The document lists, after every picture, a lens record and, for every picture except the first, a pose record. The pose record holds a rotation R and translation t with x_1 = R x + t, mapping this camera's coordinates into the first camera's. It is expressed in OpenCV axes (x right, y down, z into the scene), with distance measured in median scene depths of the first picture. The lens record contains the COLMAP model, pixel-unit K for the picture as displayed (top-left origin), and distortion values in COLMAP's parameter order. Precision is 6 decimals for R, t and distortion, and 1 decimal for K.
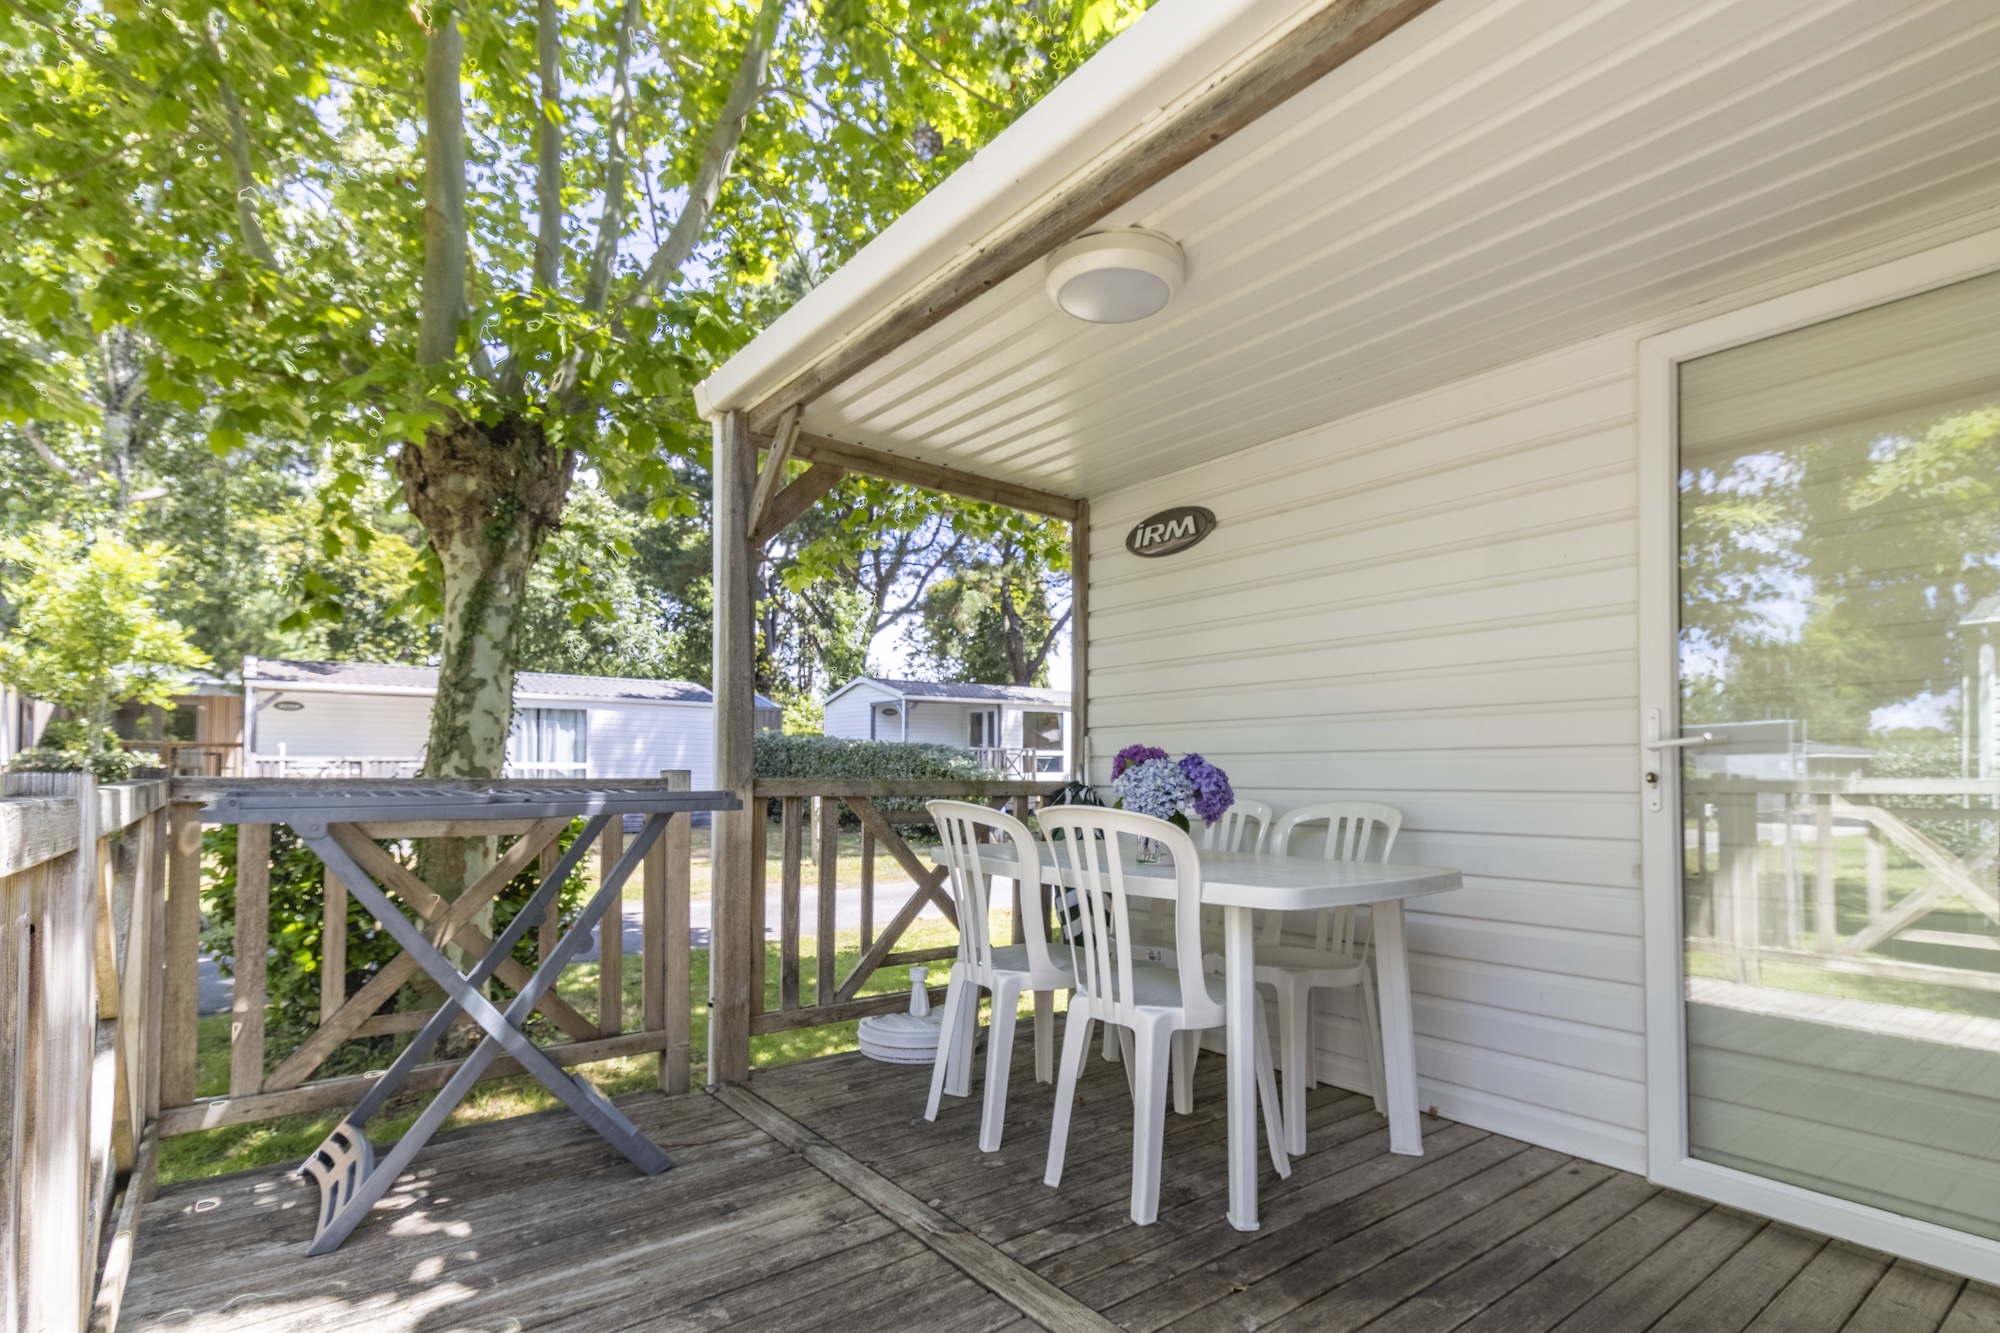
lens RADIAL K [[987.2, 0, 1073.7], [0, 987.2, 745.5], [0, 0, 1]] dist [-0.003609, 0.000113]
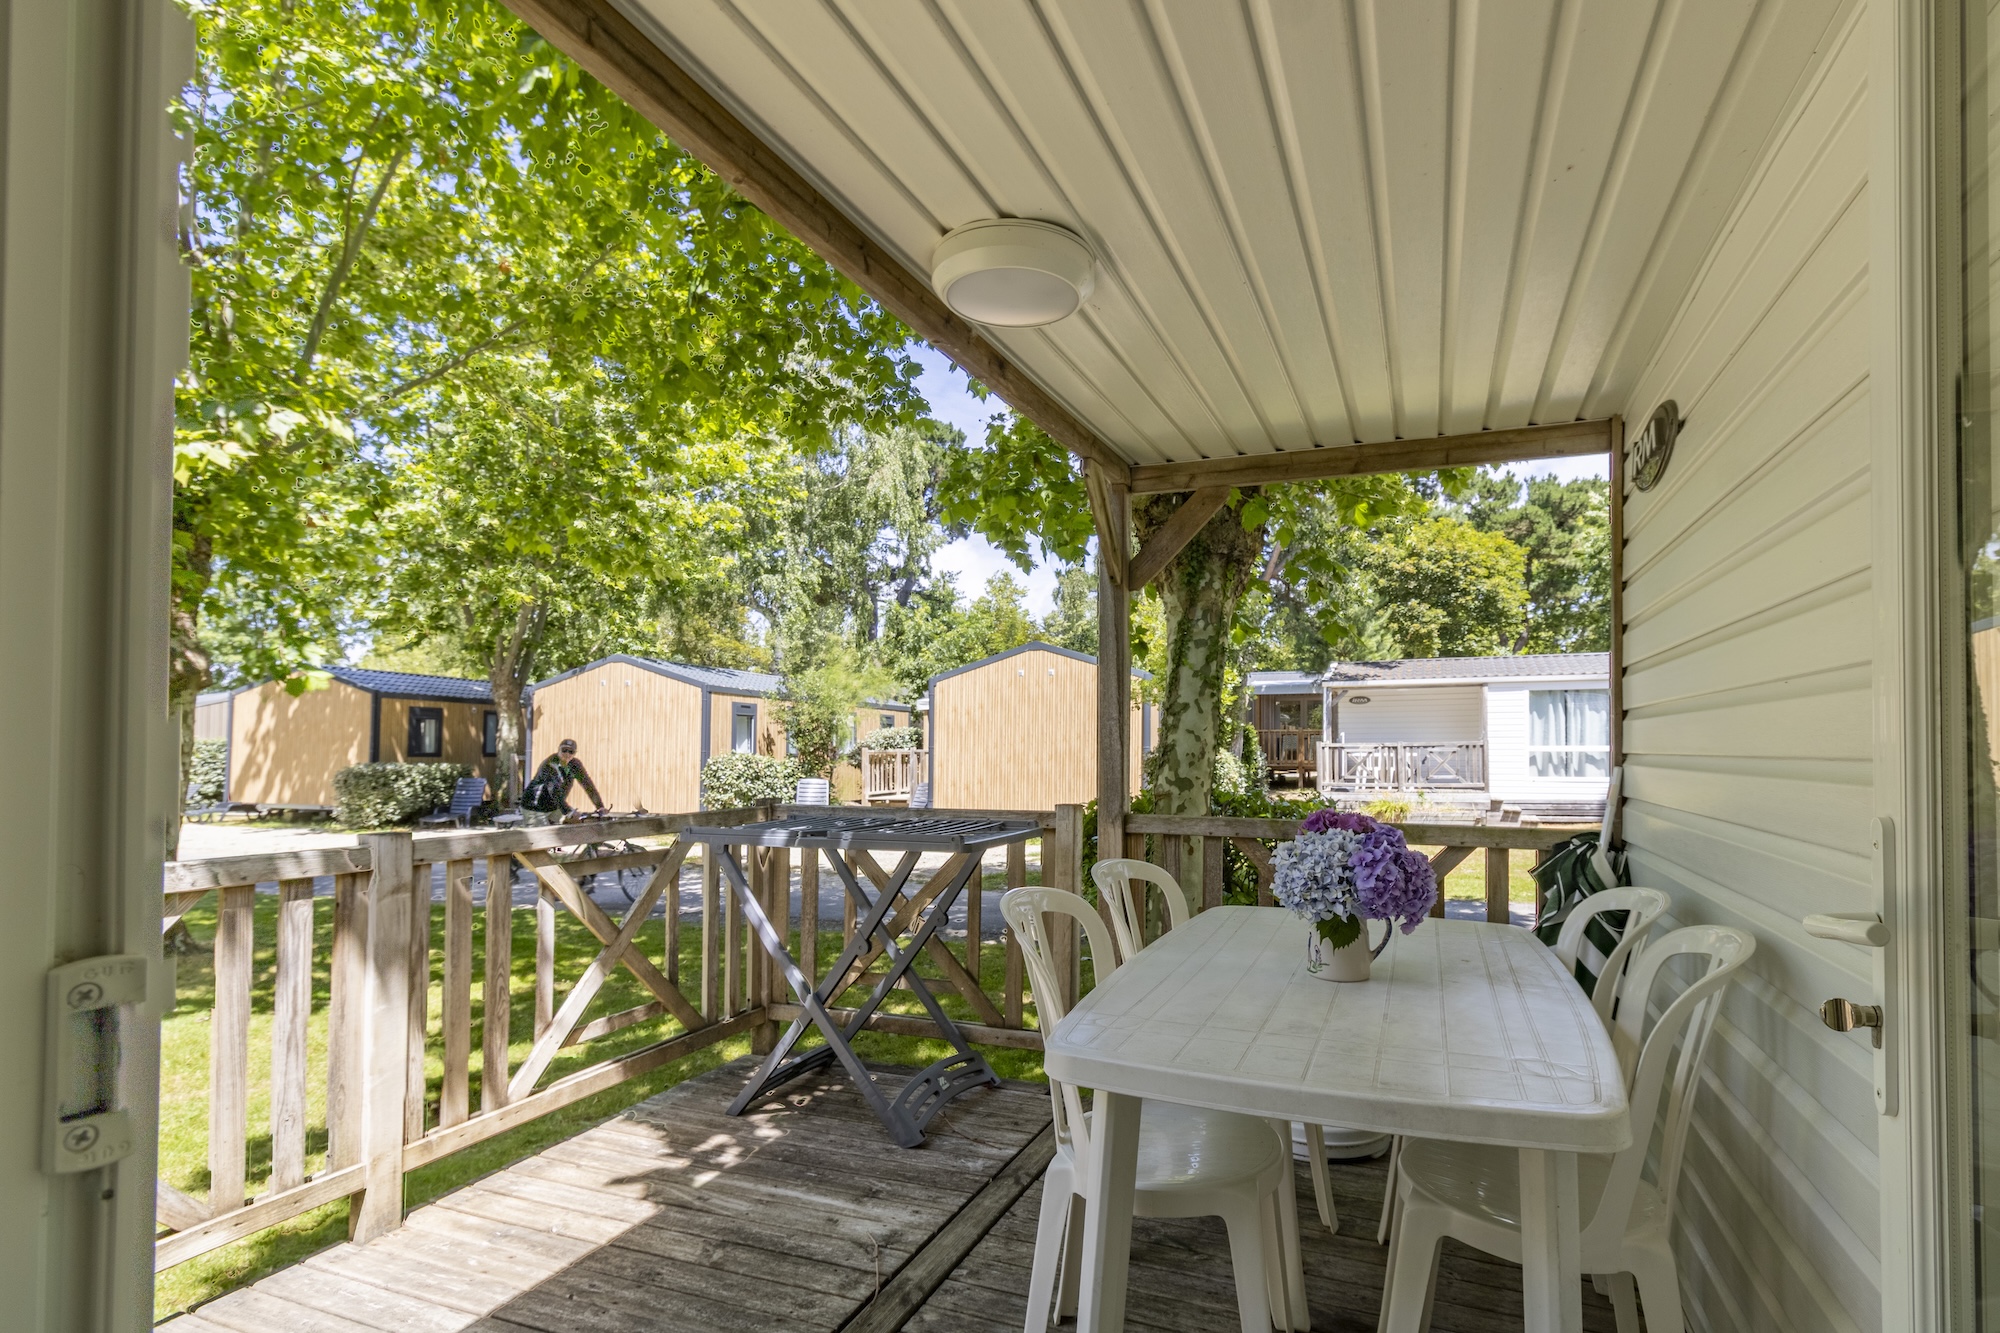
lens RADIAL K [[987.2, 0, 1020.4], [0, 987.2, 725.1], [0, 0, 1]] dist [-0.003609, 0.000113]
pose [[0.463934, -0.020962, -0.885622, 0.352862], [0.026318, 0.999605, -0.009873, -0.034818], [0.885479, -0.018727, 0.464302, 0.273370]]
